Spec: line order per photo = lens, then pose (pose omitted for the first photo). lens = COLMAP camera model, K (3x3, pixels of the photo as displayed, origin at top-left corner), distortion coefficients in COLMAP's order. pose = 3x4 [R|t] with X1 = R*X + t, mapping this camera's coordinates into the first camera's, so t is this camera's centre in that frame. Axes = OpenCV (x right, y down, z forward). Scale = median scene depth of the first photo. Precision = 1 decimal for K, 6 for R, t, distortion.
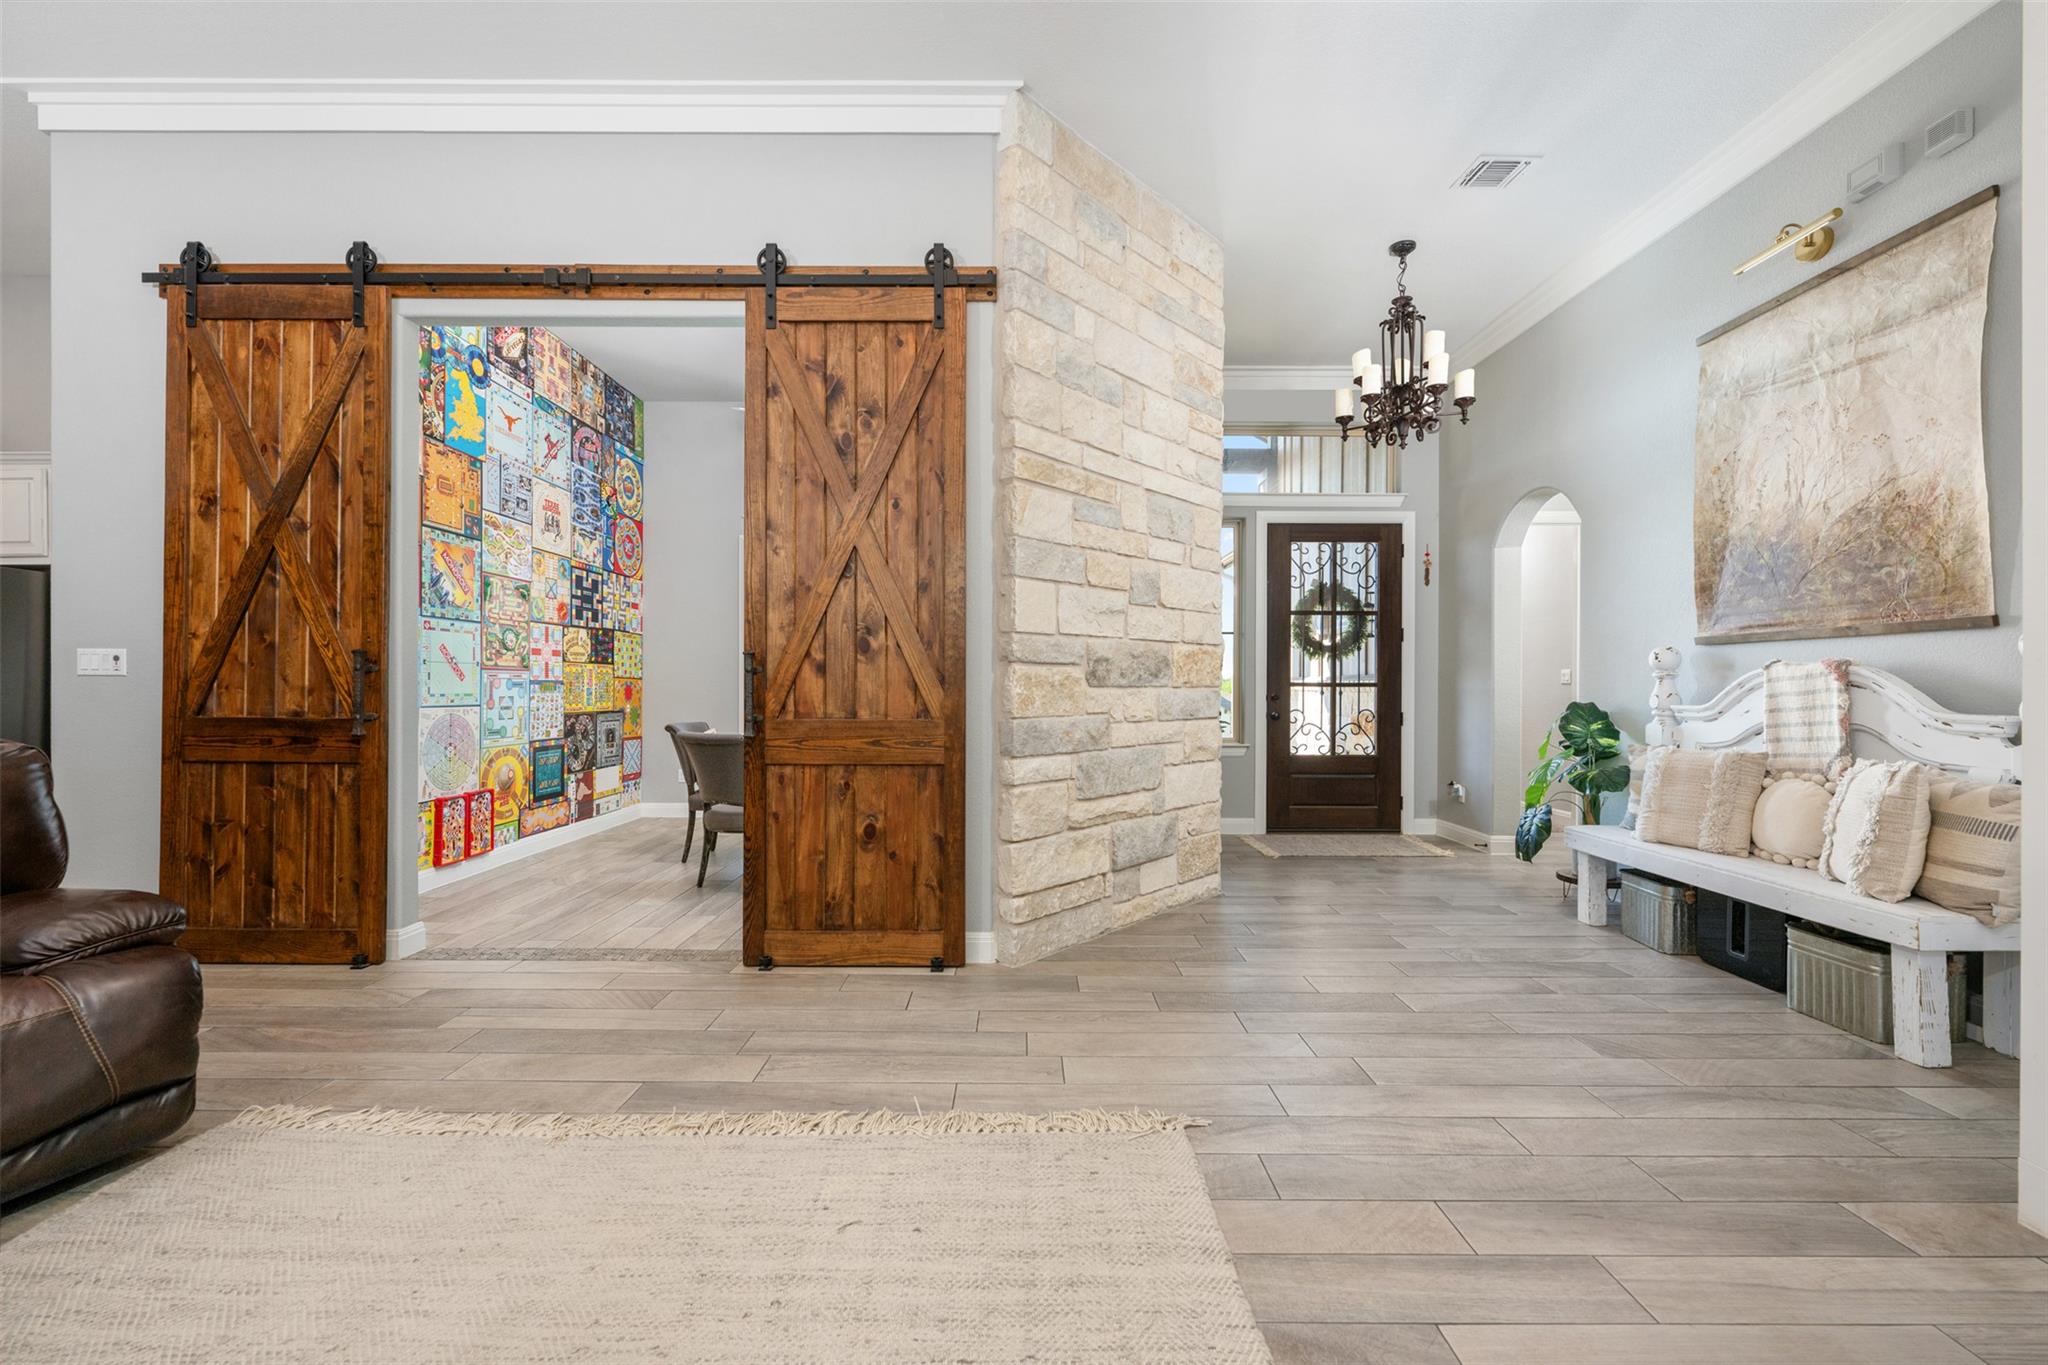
lens RADIAL K [[819.7, 0, 1022.3], [0, 819.7, 688.5], [0, 0, 1]] dist [-0.000281, 0.000038]
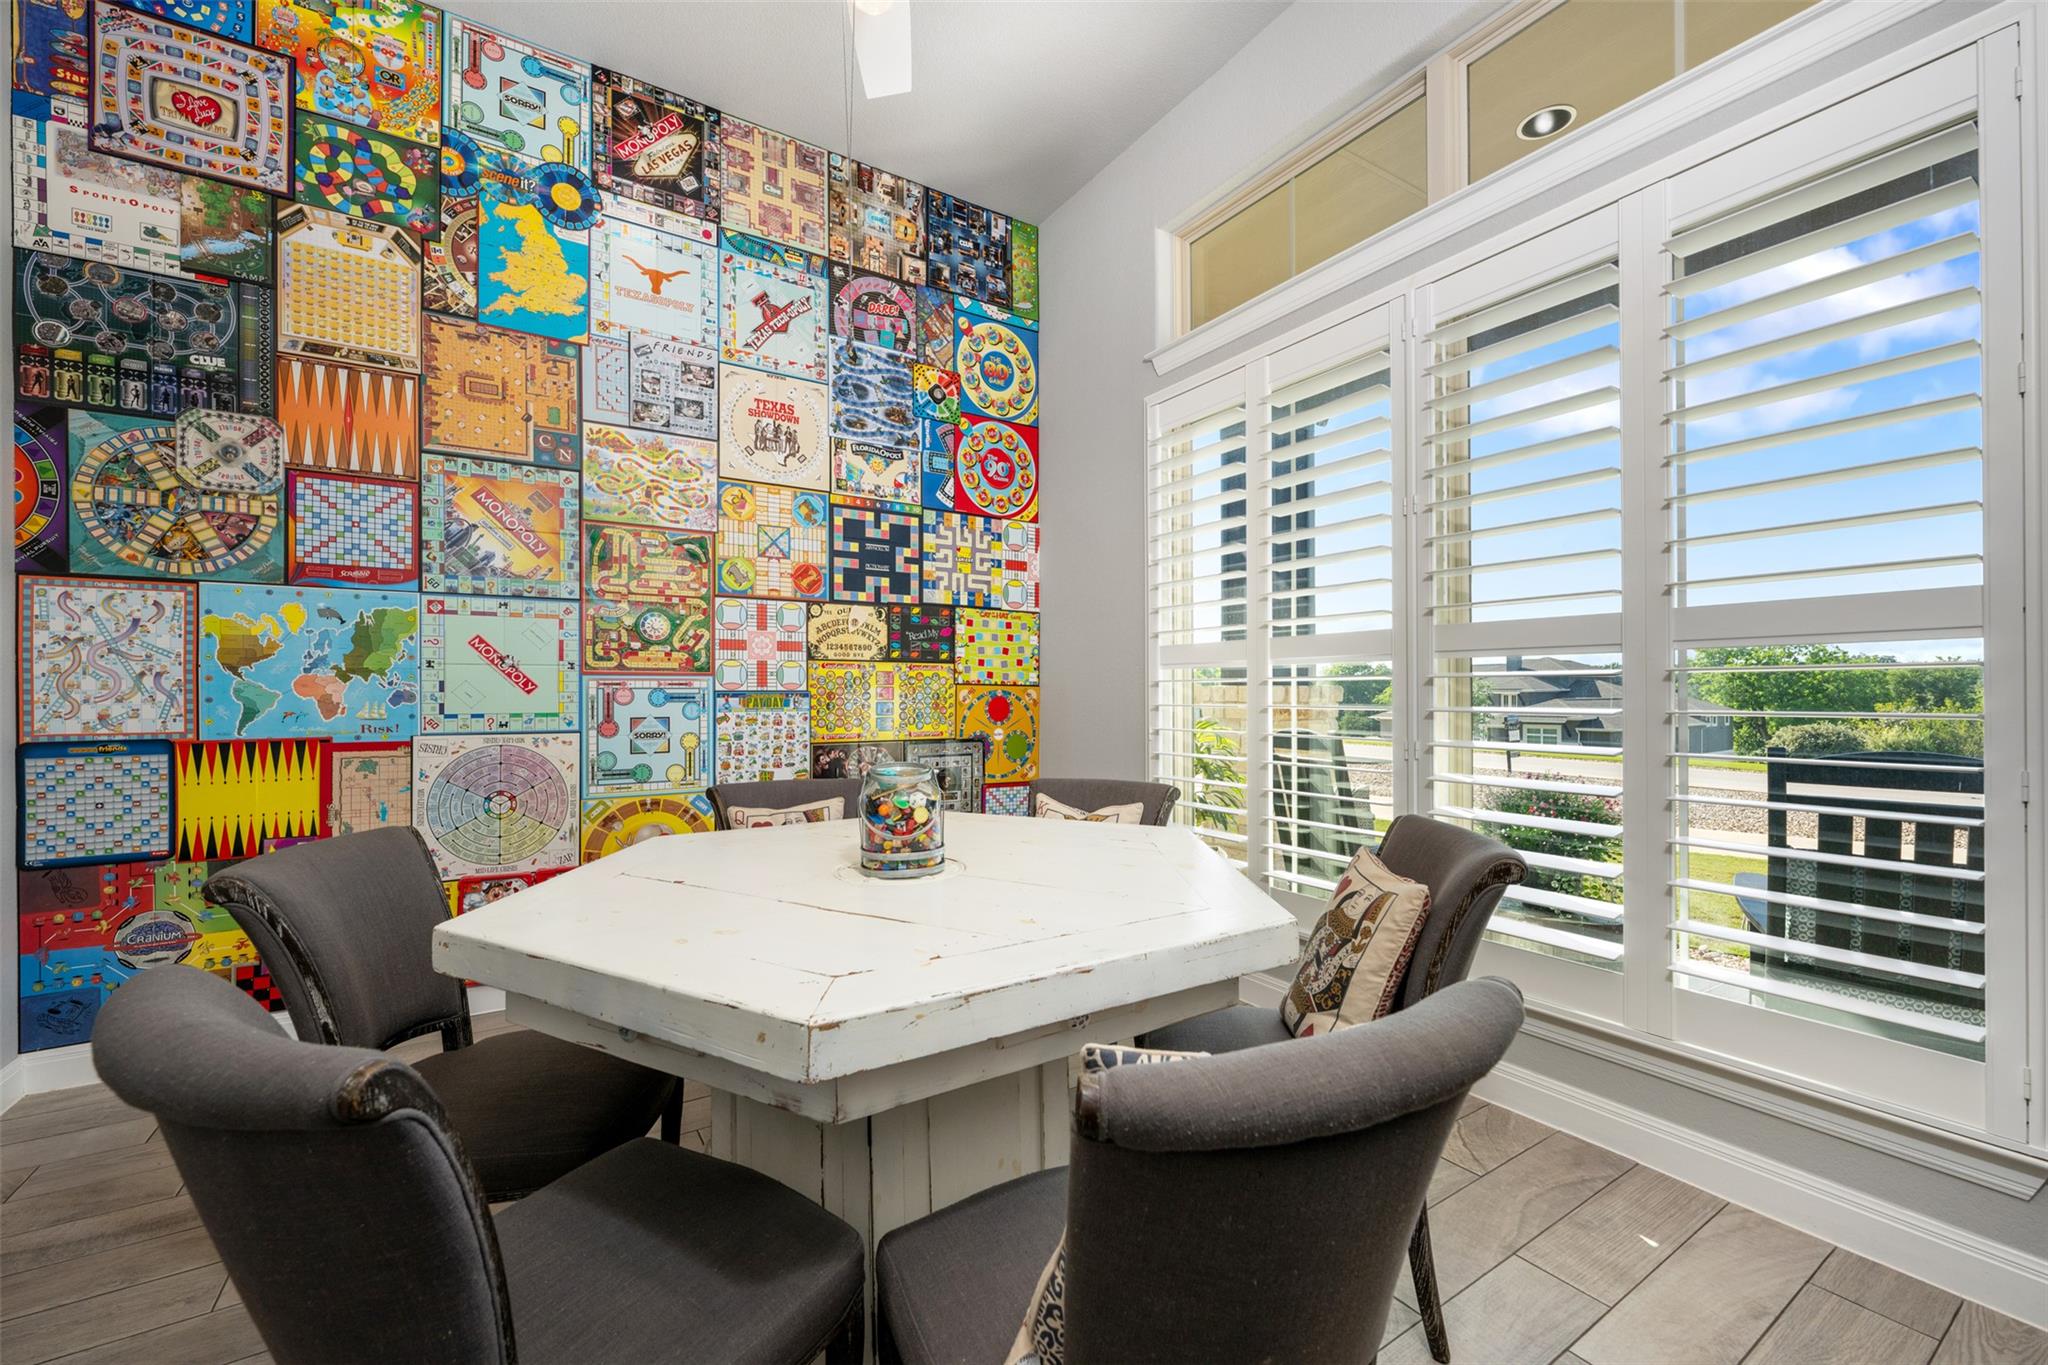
lens RADIAL K [[819.7, 0, 1023.9], [0, 819.7, 690.1], [0, 0, 1]] dist [-0.000281, 0.000038]
pose [[0.538042, -0.004405, -0.842907, 0.051751], [0.000454, 0.999988, -0.004936, -0.007399], [0.842918, 0.002273, 0.538037, 0.874258]]
